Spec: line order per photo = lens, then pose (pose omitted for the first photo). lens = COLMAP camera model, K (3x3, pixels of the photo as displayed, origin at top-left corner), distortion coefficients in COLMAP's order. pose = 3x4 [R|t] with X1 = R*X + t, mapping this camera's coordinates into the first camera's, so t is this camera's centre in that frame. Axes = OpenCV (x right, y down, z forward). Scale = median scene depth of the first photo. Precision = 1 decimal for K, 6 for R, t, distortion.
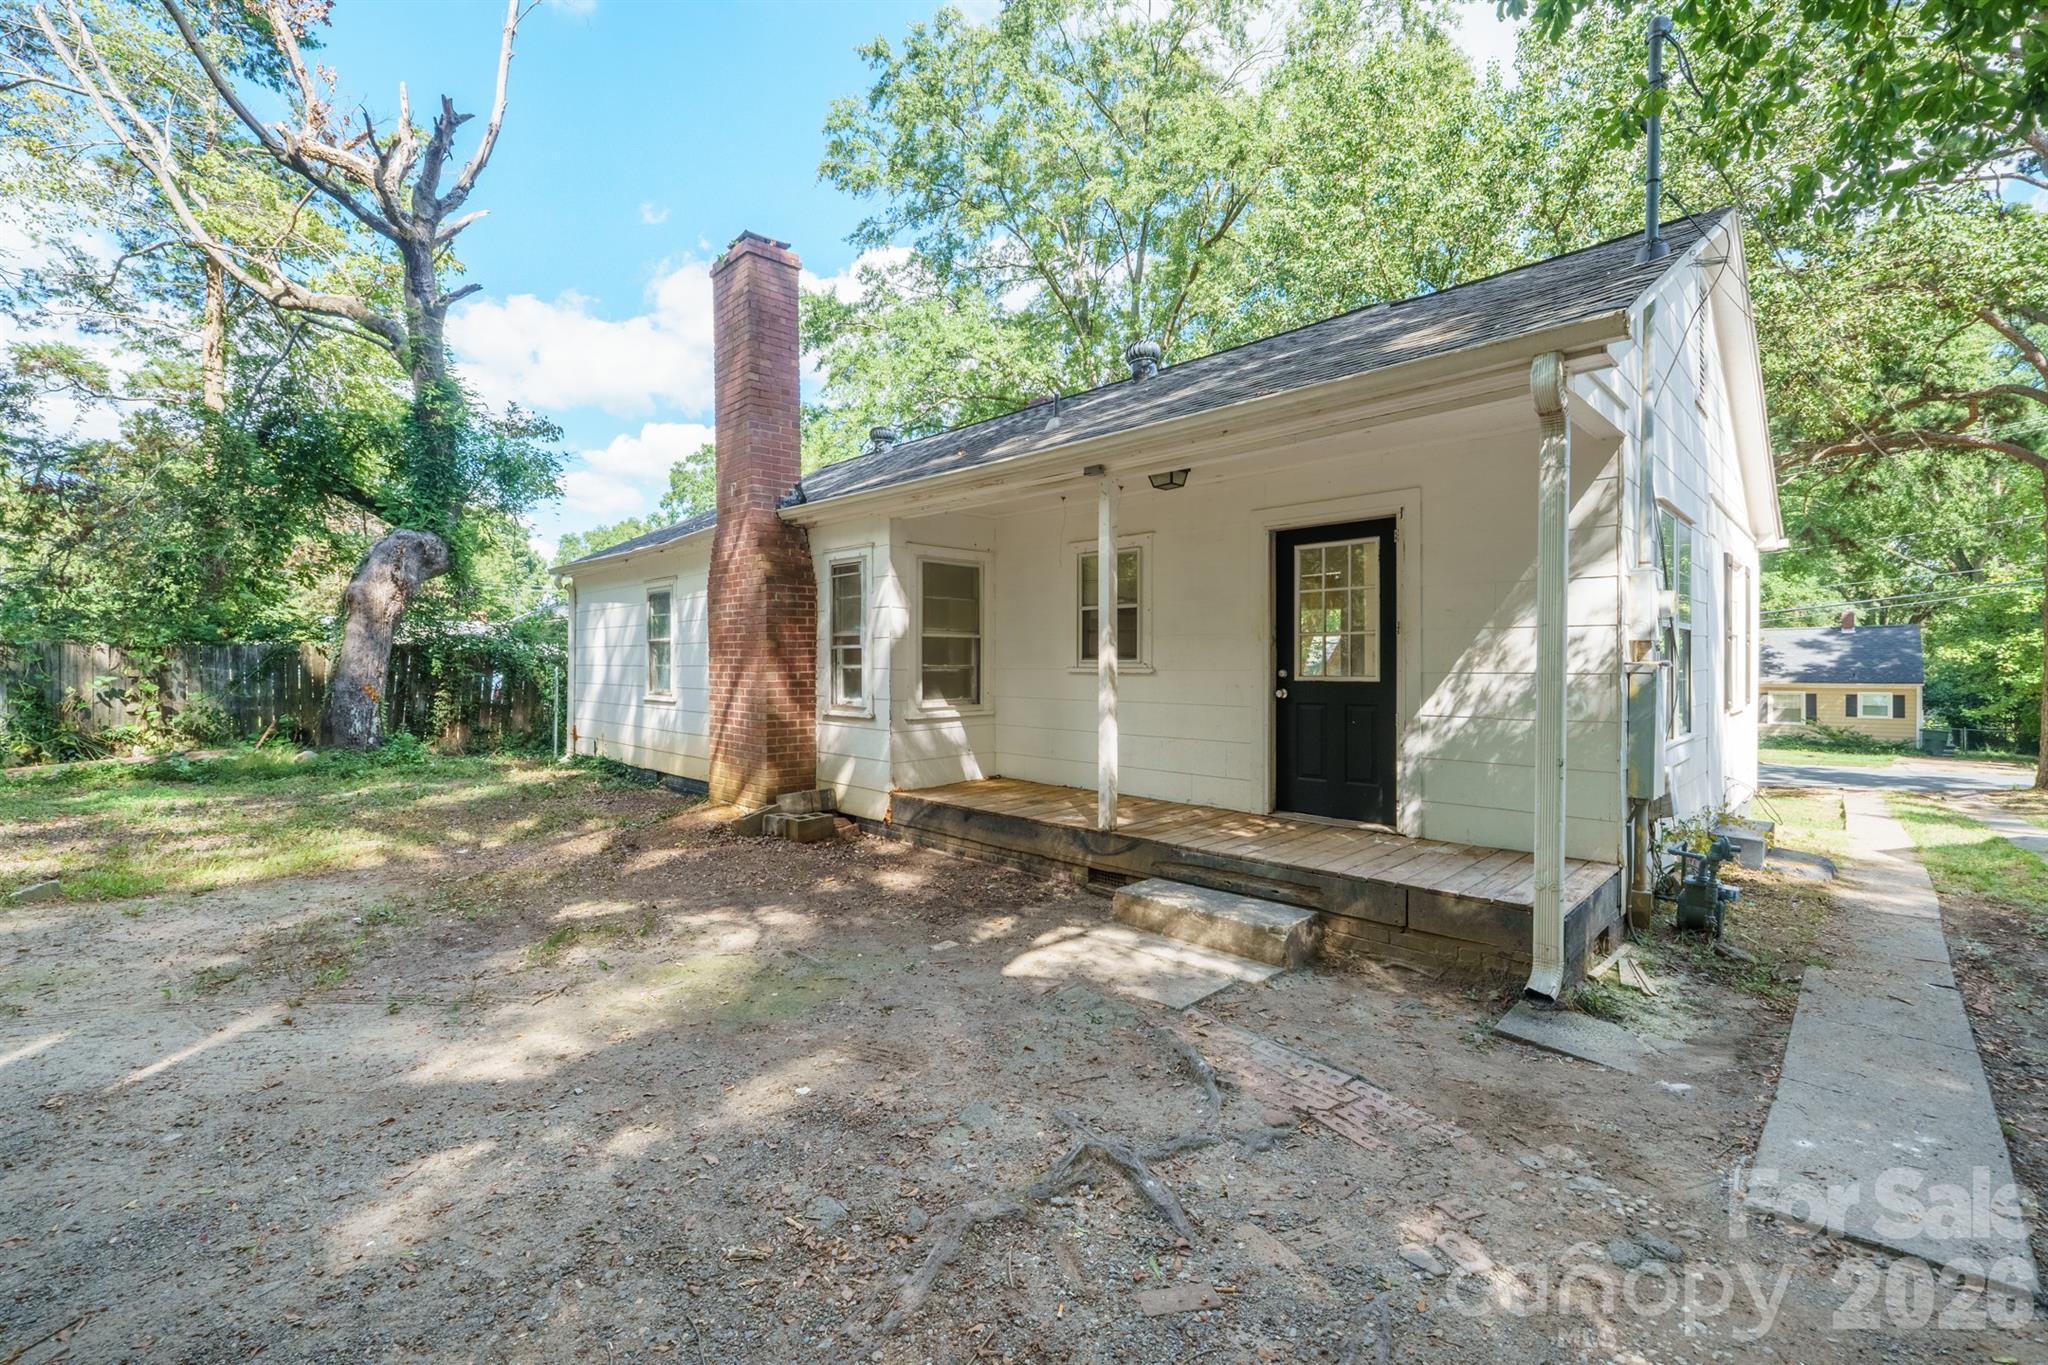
lens RADIAL K [[859.4, 0, 1024.8], [0, 859.4, 664.7], [0, 0, 1]] dist [-0.006735, -0.000698]
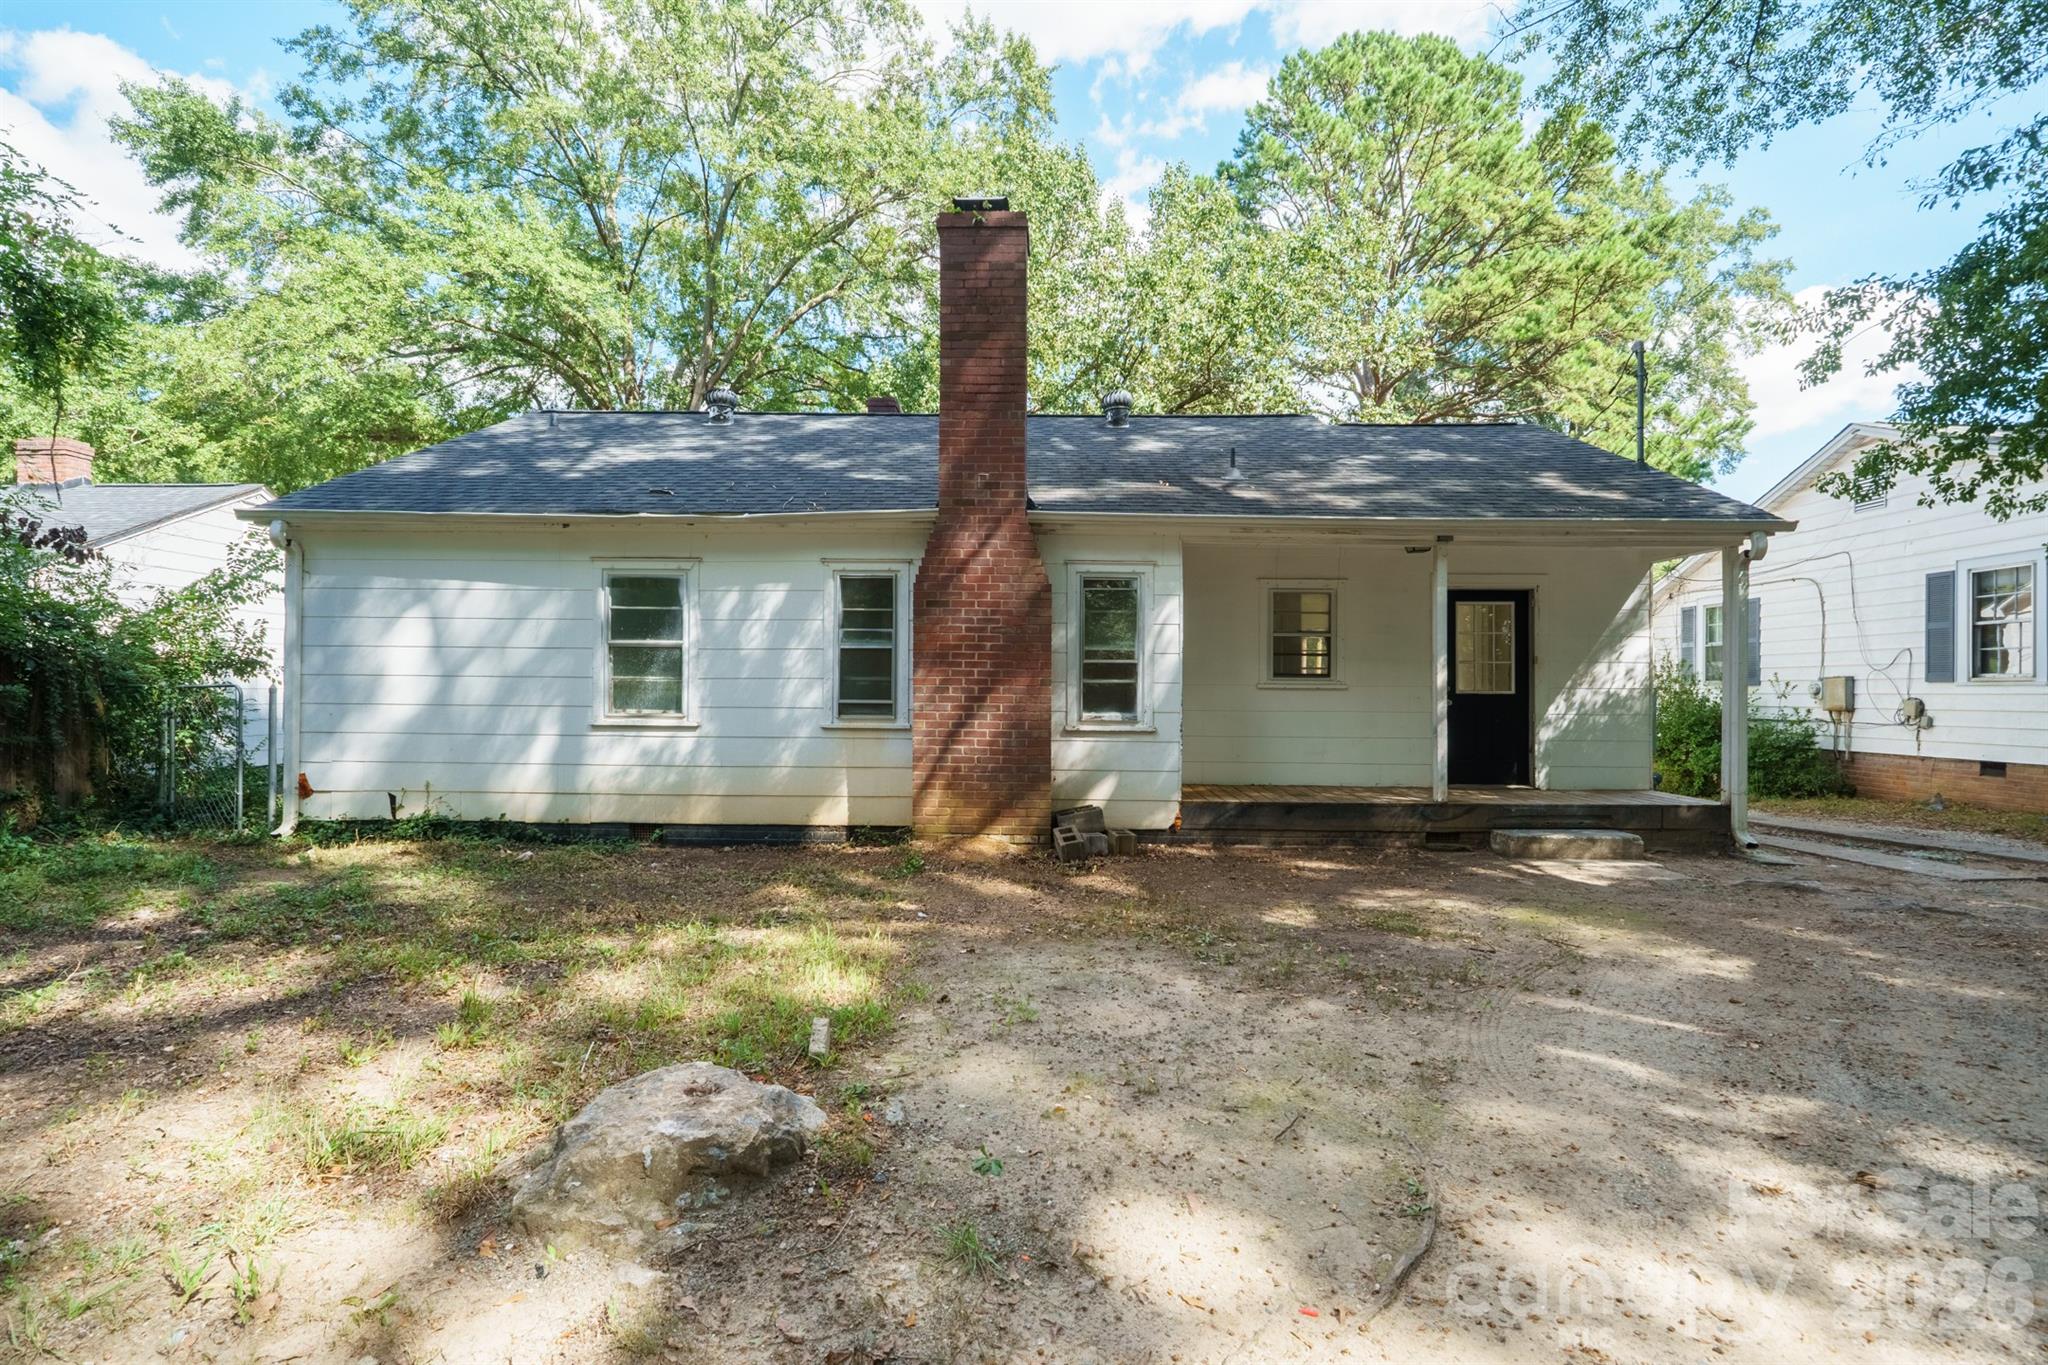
lens RADIAL K [[927.5, 0, 1023.5], [0, 927.5, 692.5], [0, 0, 1]] dist [-0.005016, -0.000067]
pose [[0.718682, 0.005343, 0.695318, -1.410749], [-0.007901, 0.999969, 0.000483, 0.021645], [-0.695294, -0.005841, 0.718702, 0.406140]]
